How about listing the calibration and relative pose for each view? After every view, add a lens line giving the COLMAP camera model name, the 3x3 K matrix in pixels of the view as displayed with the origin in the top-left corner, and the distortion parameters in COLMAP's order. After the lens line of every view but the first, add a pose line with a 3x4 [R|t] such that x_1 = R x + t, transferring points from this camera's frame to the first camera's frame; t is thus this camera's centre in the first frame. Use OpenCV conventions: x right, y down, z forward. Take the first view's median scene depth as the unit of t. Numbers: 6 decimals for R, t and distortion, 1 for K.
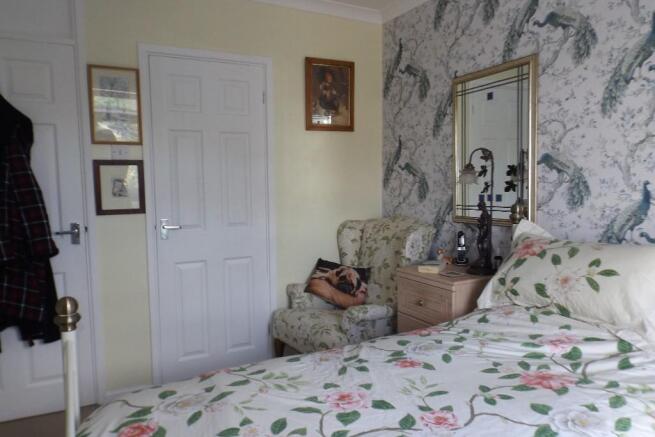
lens RADIAL K [[480.3, 0, 327.4], [0, 480.3, 229.5], [0, 0, 1]] dist [-0.002118, -0.007008]
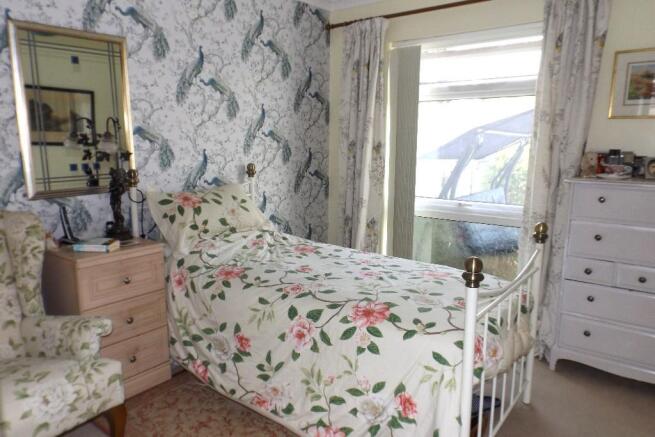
lens RADIAL K [[480.3, 0, 327.4], [0, 480.3, 229.5], [0, 0, 1]] dist [-0.002118, -0.007008]
pose [[-0.436546, -0.142125, 0.888385, -0.955973], [0.099854, 0.973689, 0.204839, -0.116452], [-0.894123, 0.178130, -0.410868, 1.236017]]
